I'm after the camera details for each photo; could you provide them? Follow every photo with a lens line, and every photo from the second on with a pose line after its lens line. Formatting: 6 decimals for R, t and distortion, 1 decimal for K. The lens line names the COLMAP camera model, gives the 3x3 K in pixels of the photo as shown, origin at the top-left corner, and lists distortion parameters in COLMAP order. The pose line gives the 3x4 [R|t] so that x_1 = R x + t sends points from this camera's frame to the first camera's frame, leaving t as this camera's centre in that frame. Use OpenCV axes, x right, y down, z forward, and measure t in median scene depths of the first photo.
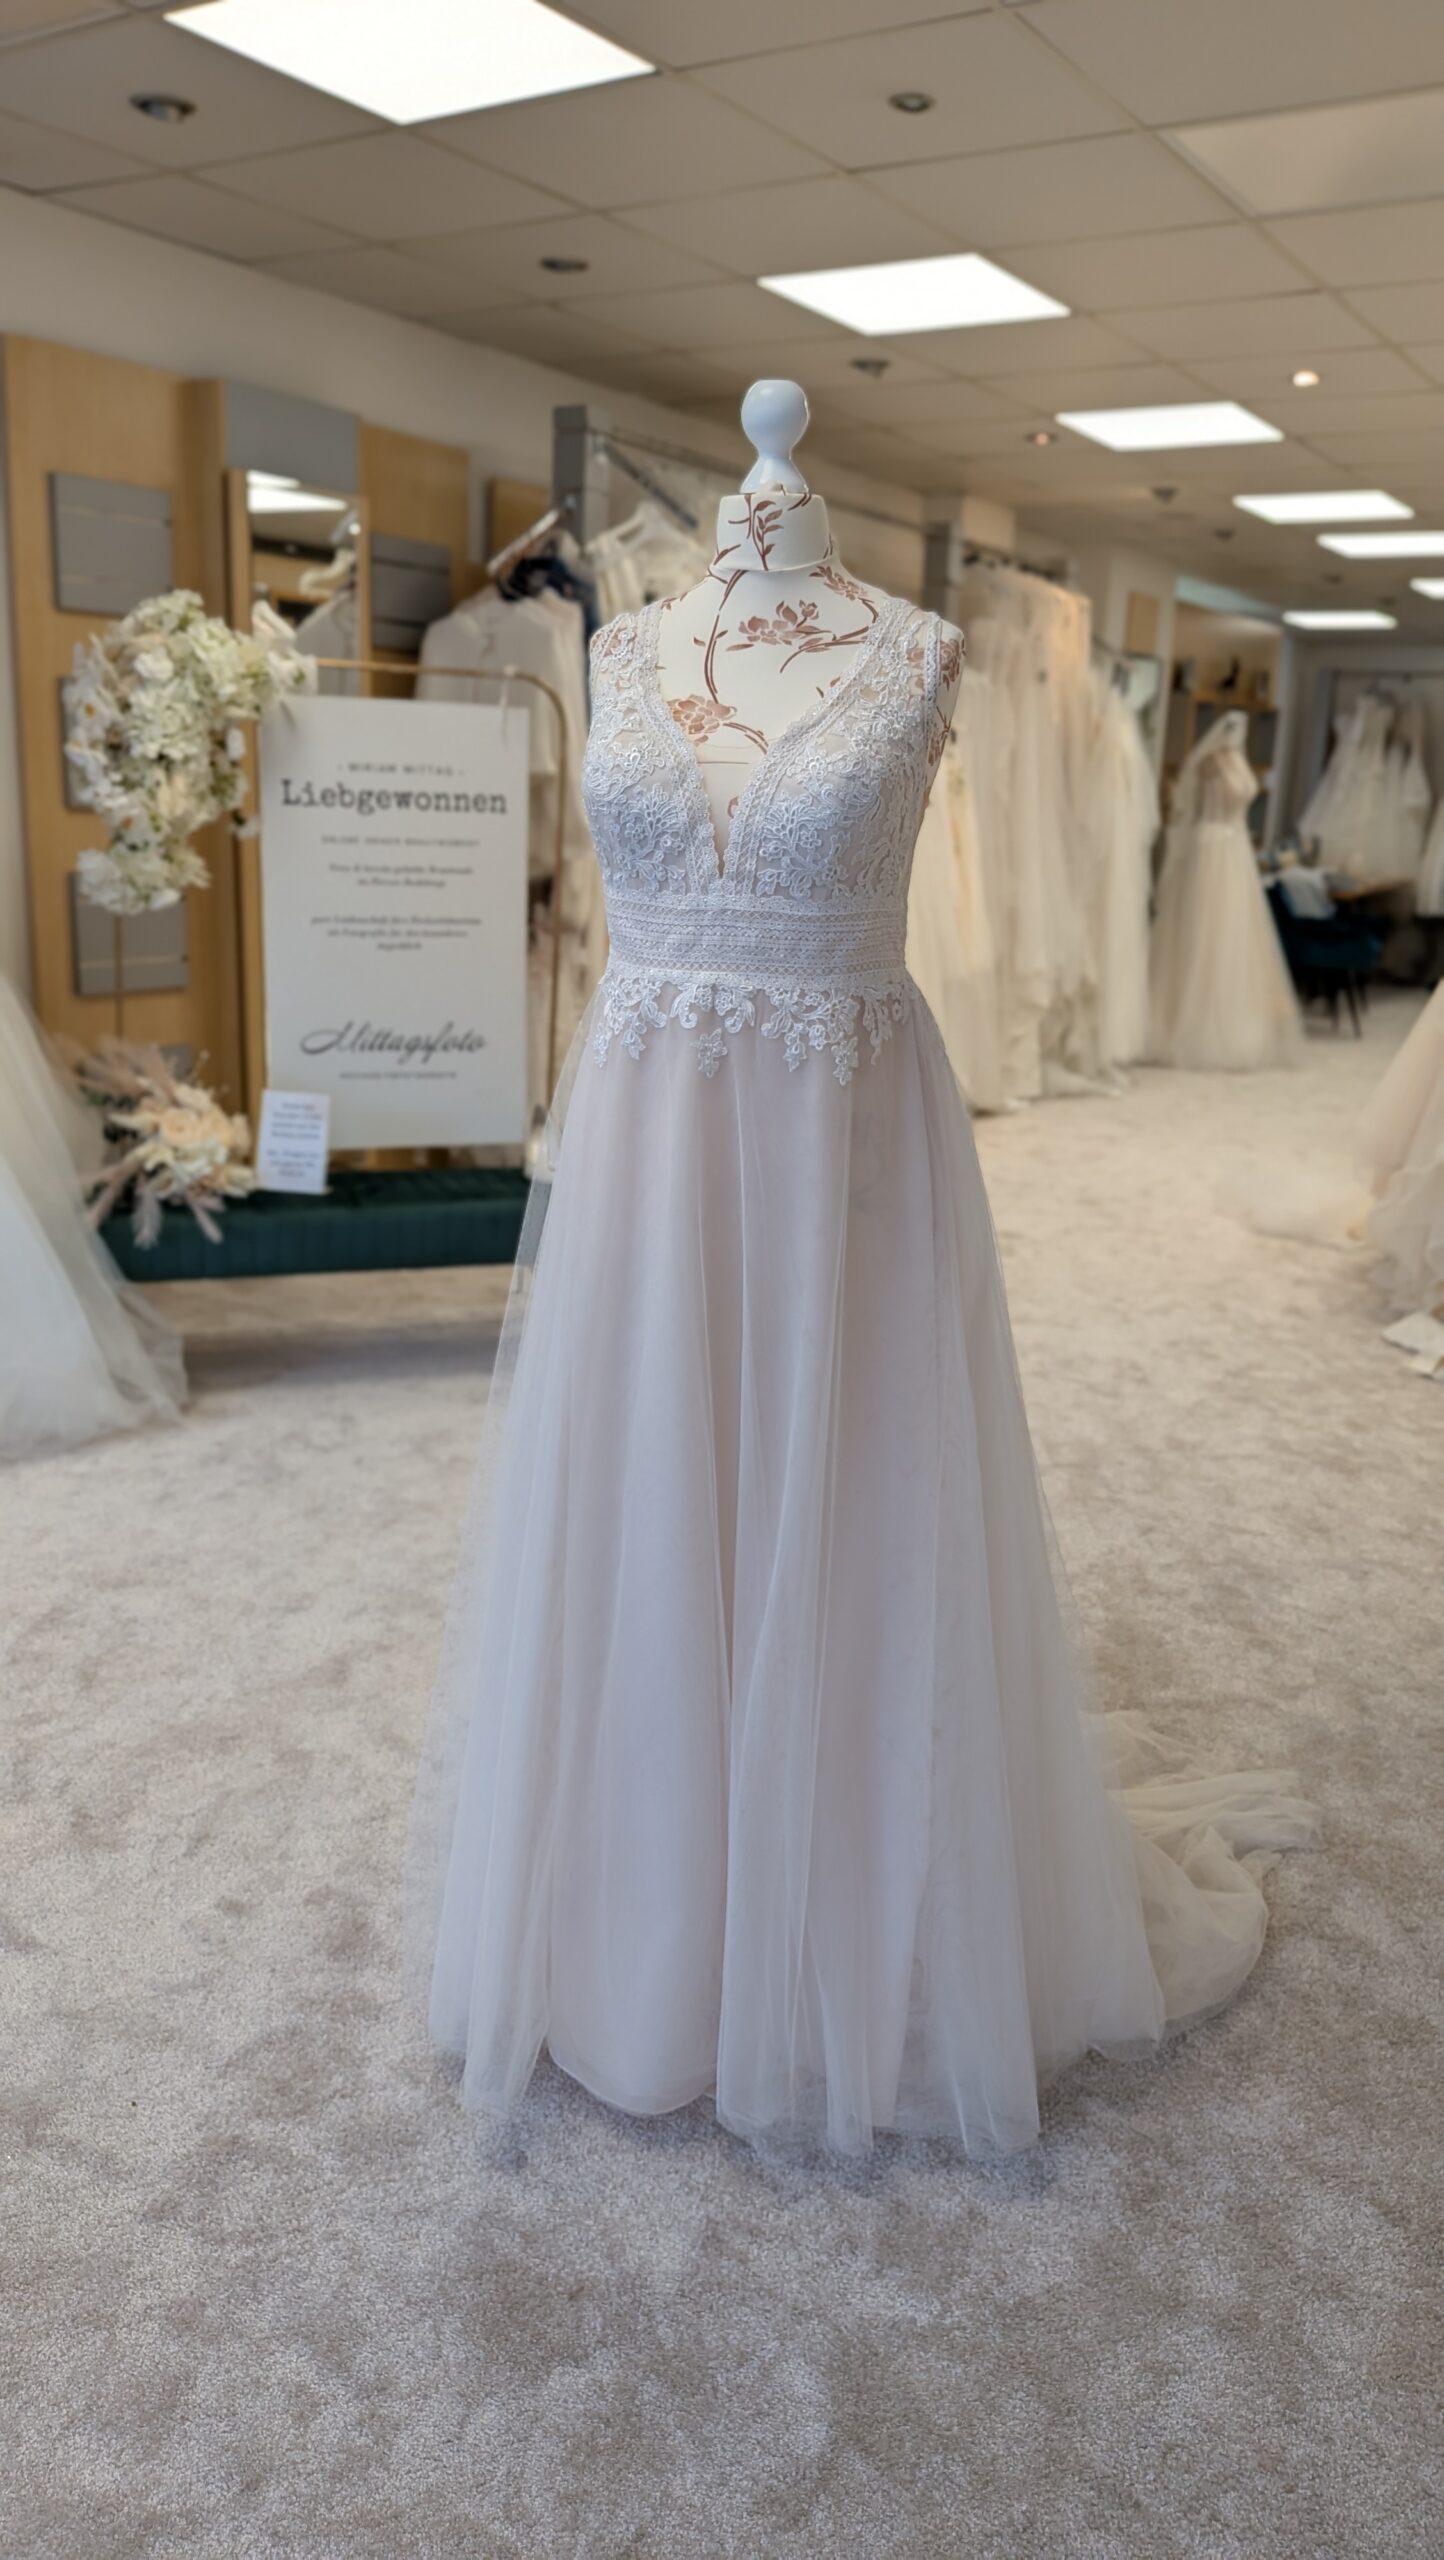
lens RADIAL K [[1851.0, 0, 707.2], [0, 1851.0, 1286.3], [0, 0, 1]] dist [0.071662, -0.141295]
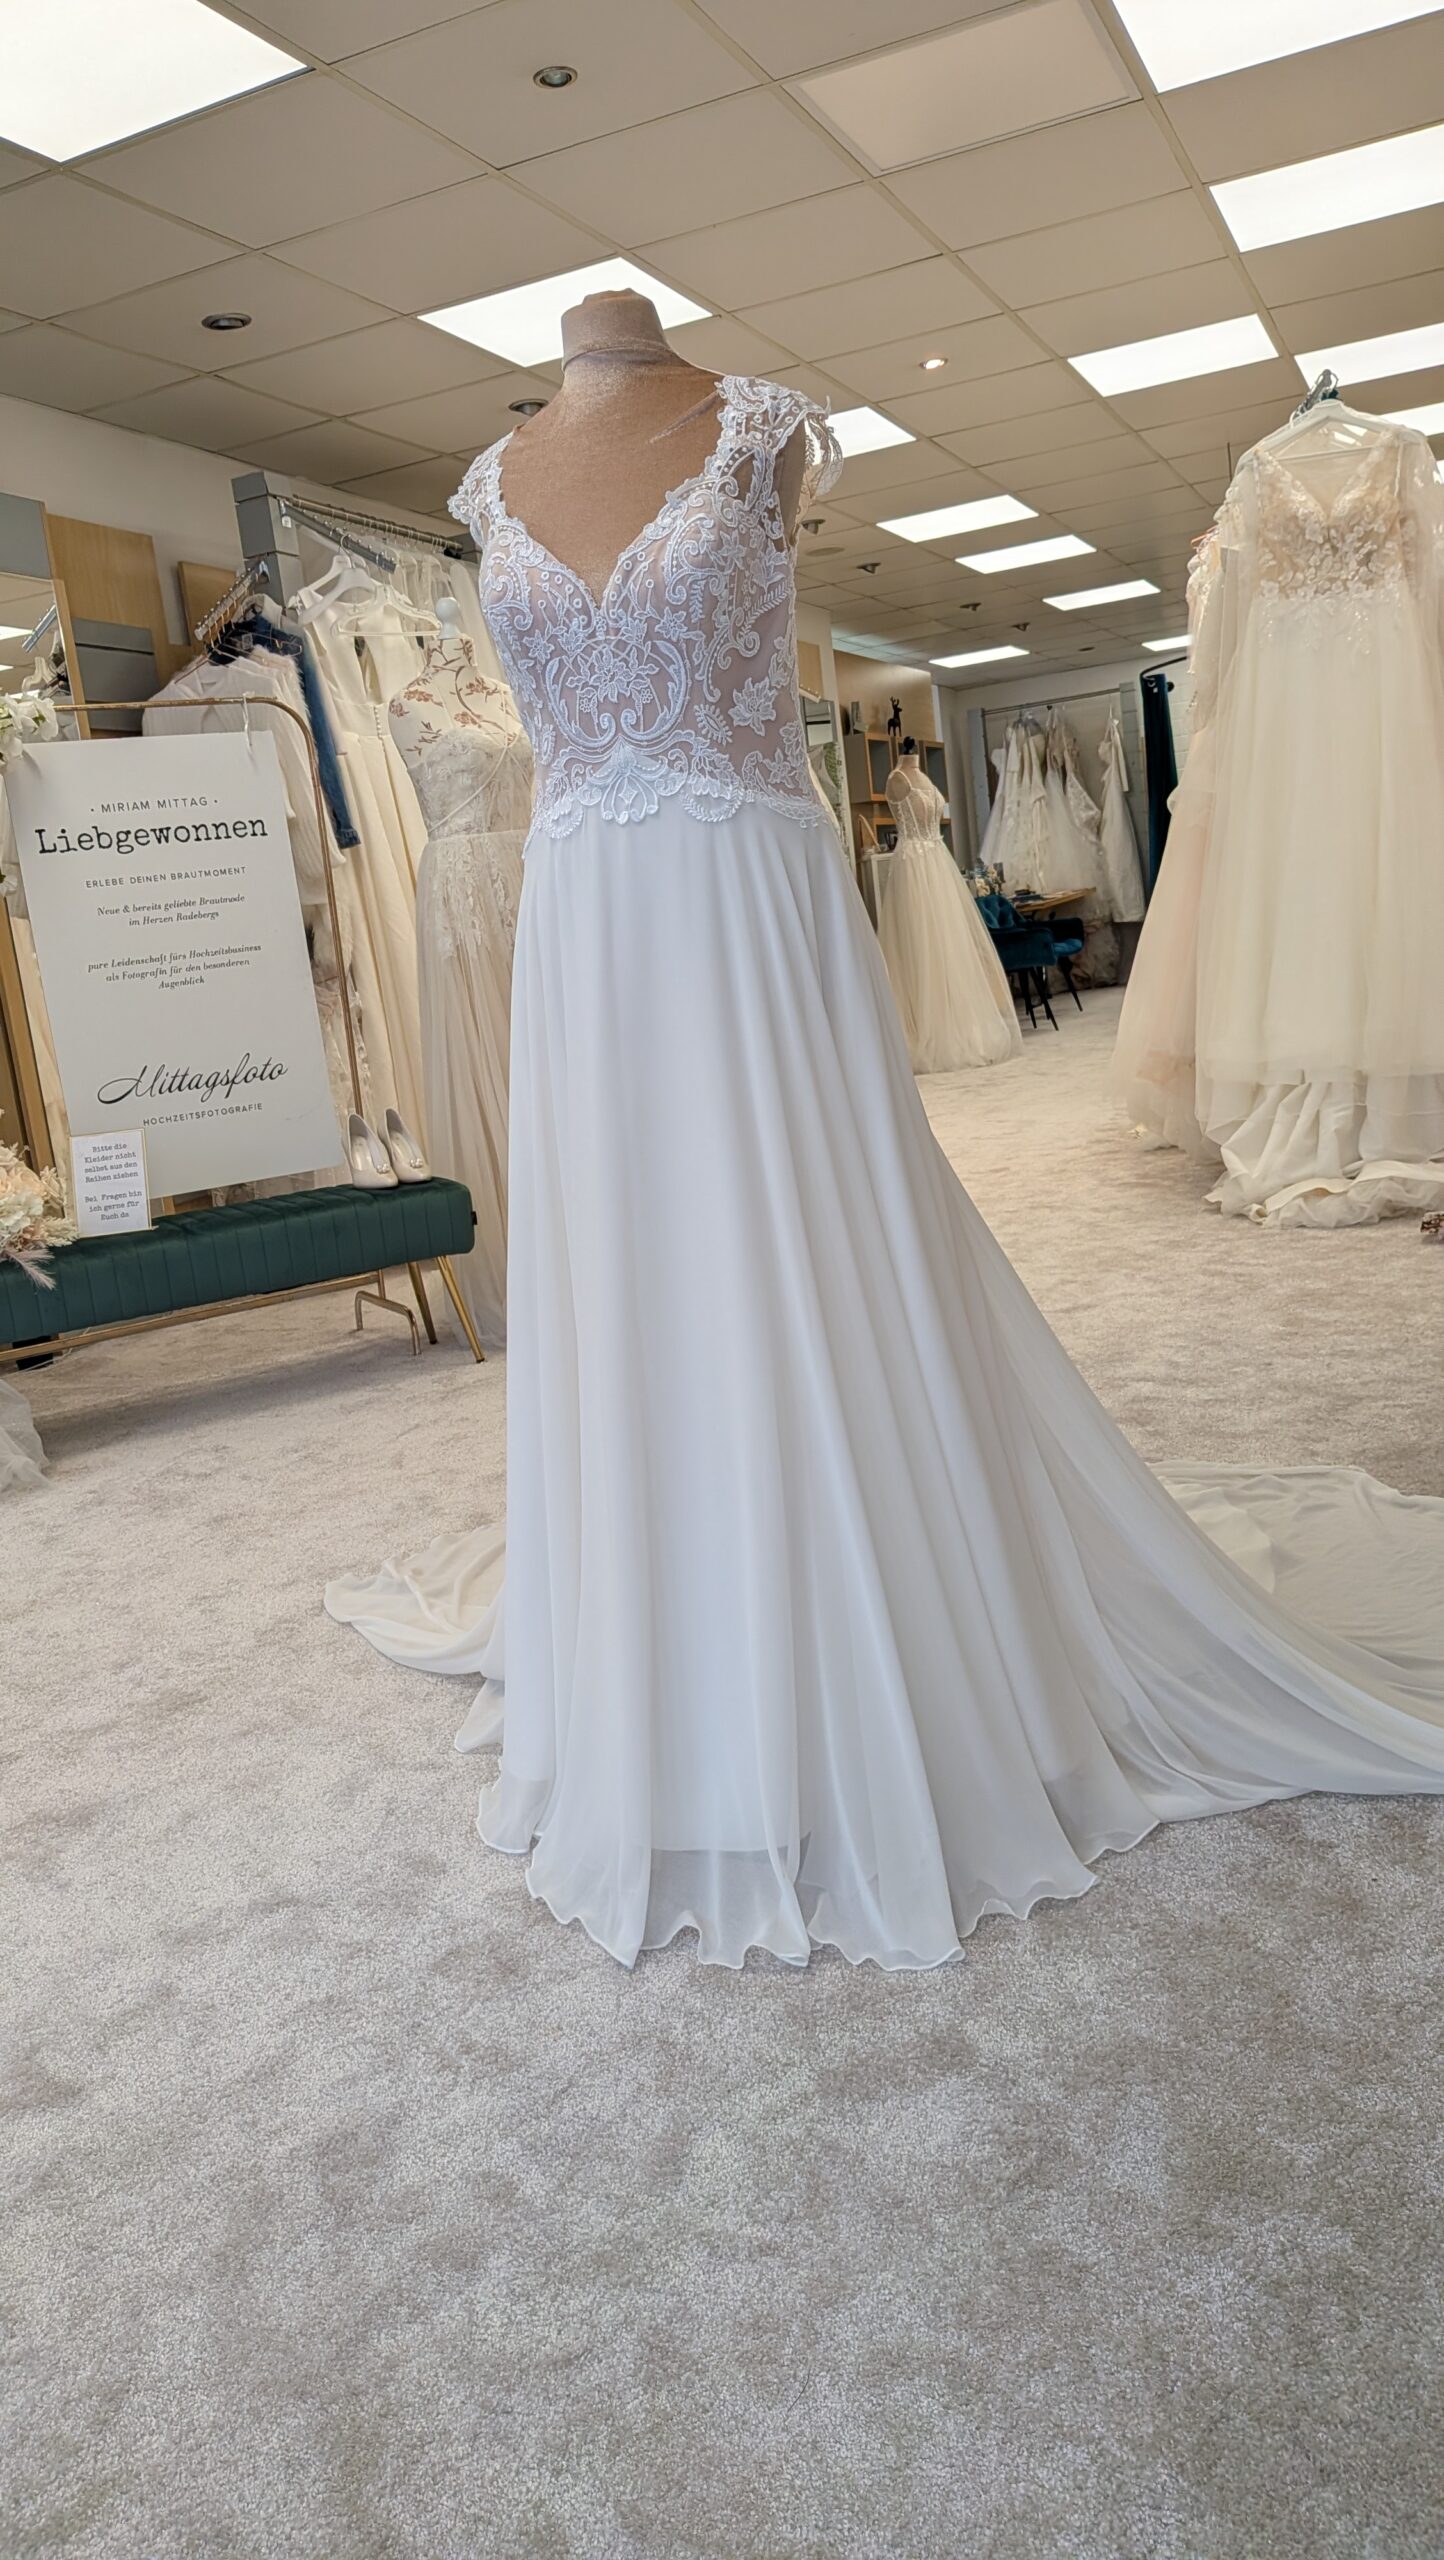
lens RADIAL K [[1852.7, 0, 682.7], [0, 1852.7, 1263.5], [0, 0, 1]] dist [0.048570, -0.078740]
pose [[0.974968, -0.184372, 0.124273, -0.058701], [0.195298, 0.977287, -0.082277, 0.095429], [-0.106280, 0.104488, 0.988831, 0.019346]]
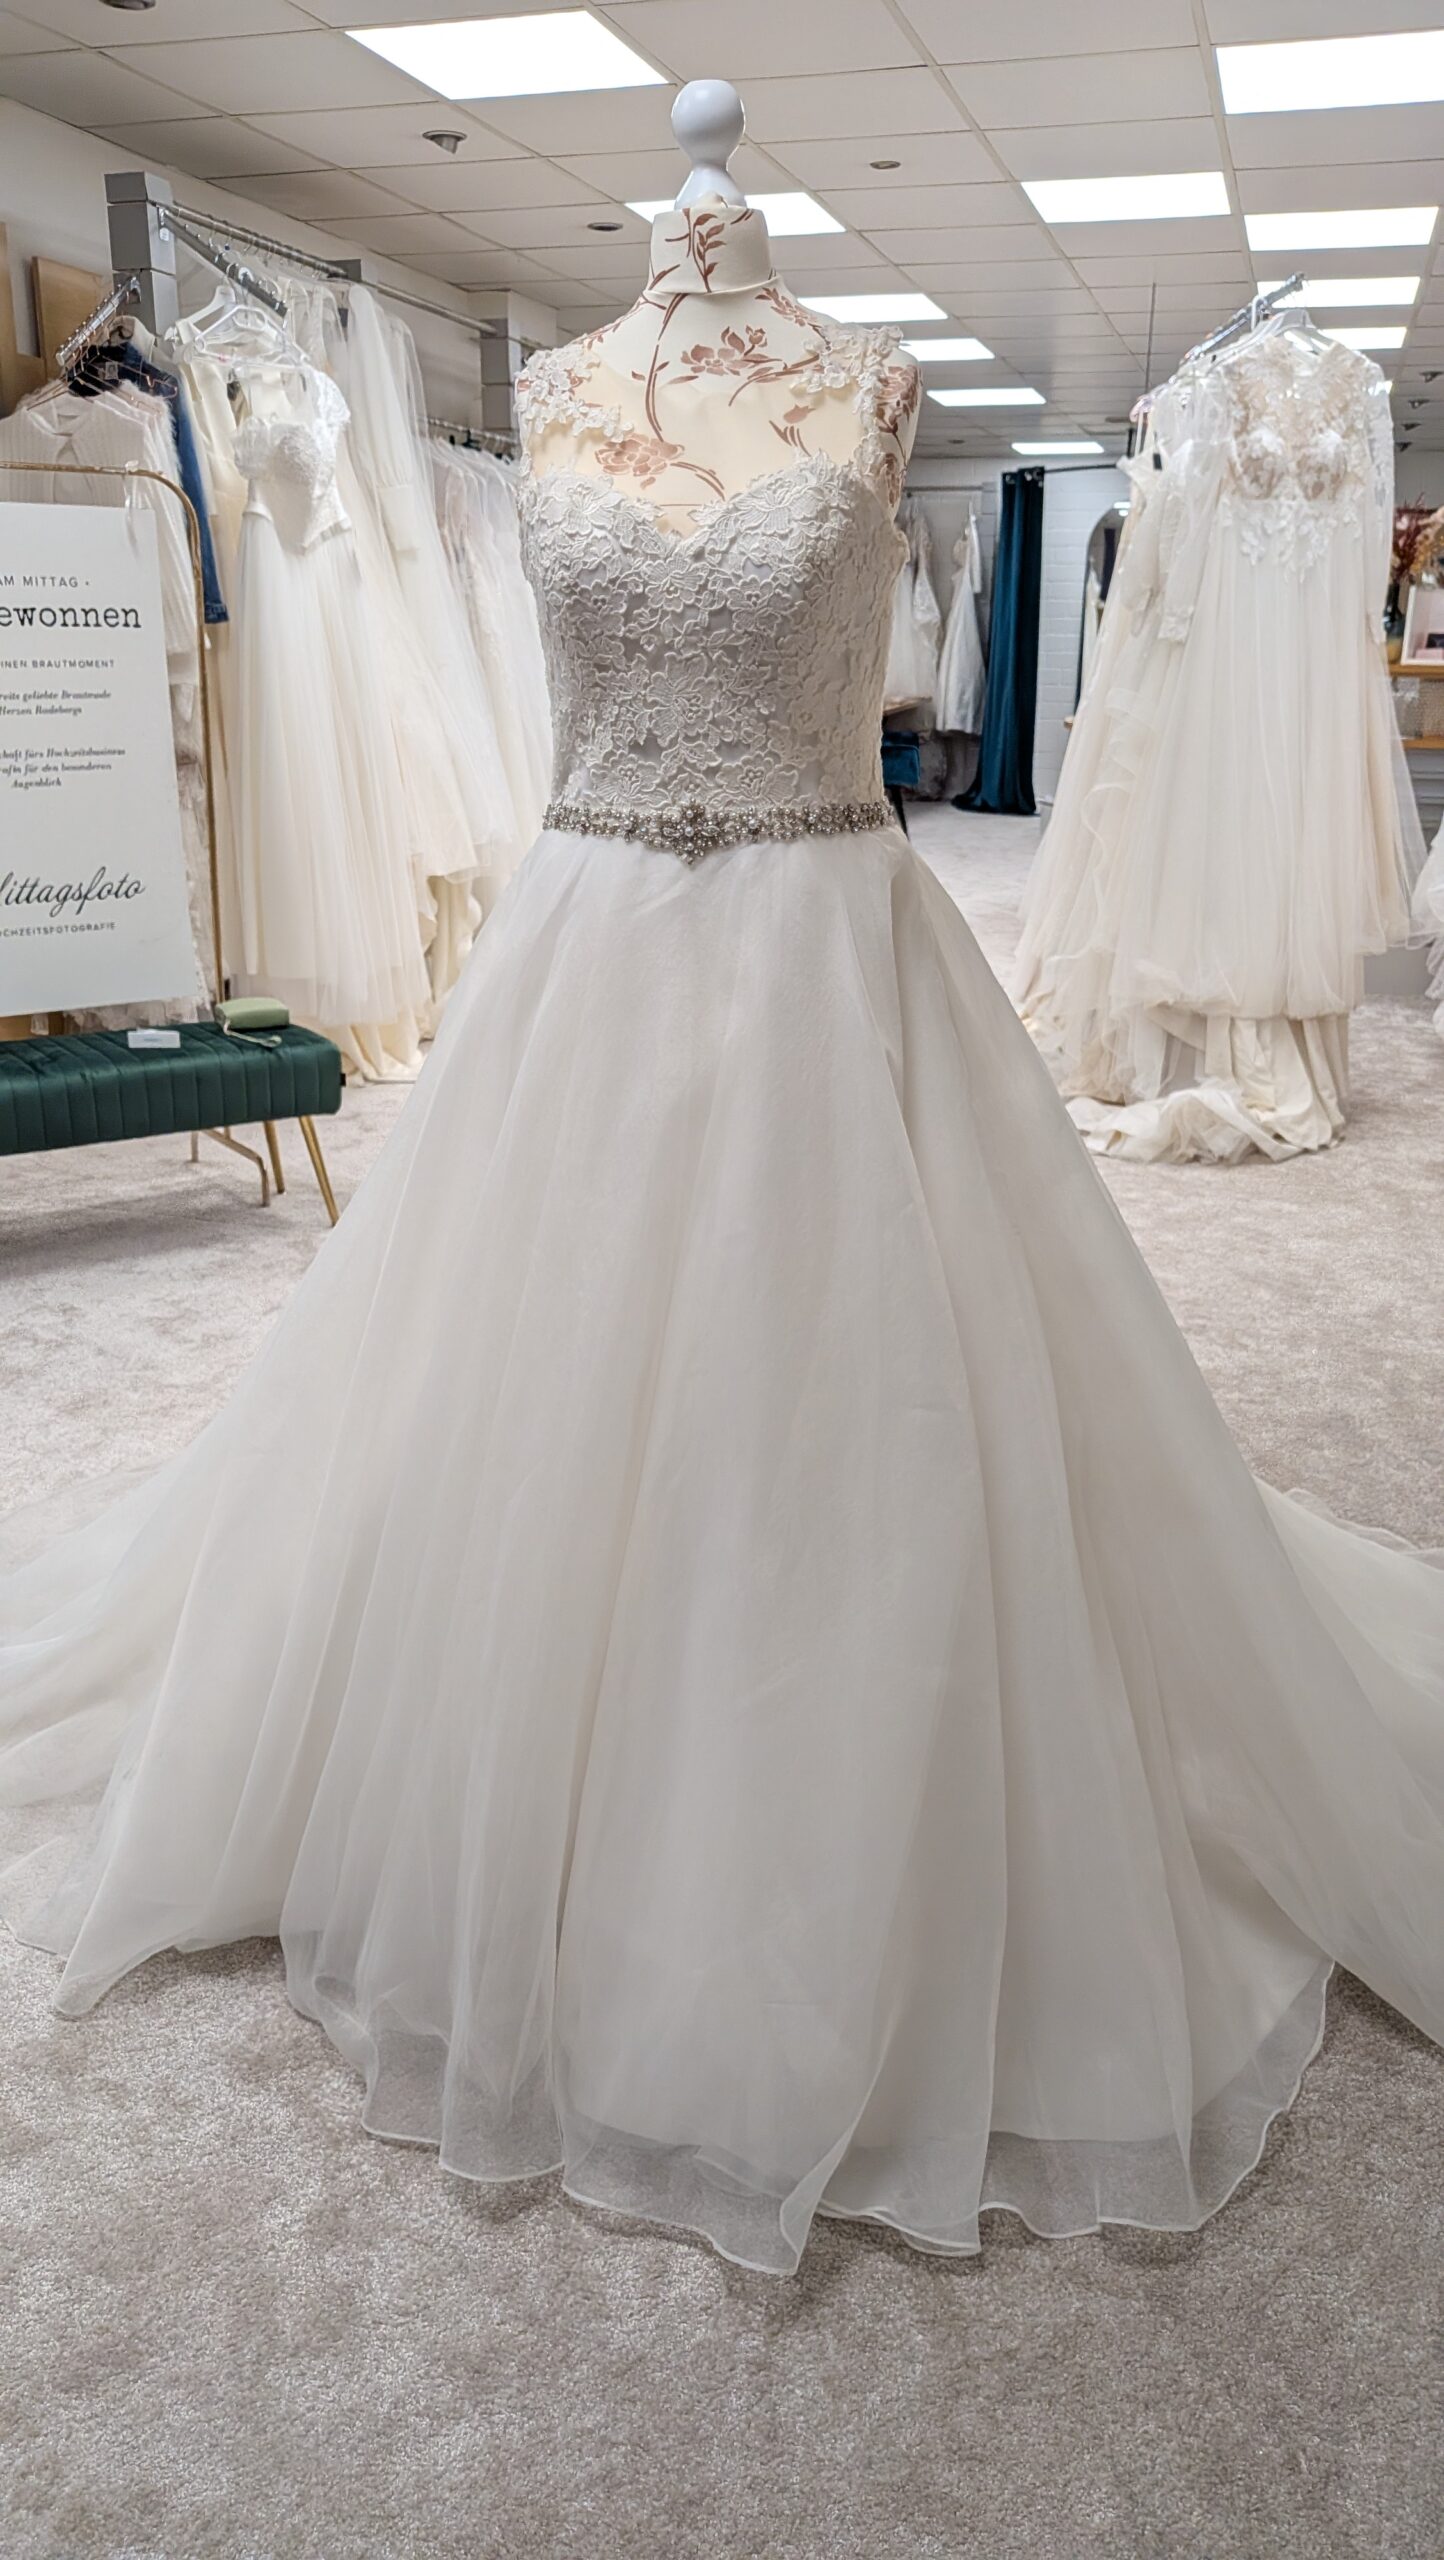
lens RADIAL K [[1857.3, 0, 700.7], [0, 1857.3, 1301.5], [0, 0, 1]] dist [0.059965, -0.121112]
pose [[0.963149, -0.116418, 0.242466, -0.107222], [0.095601, 0.990784, 0.095961, 0.008680], [-0.251403, -0.069245, 0.965402, 0.031687]]
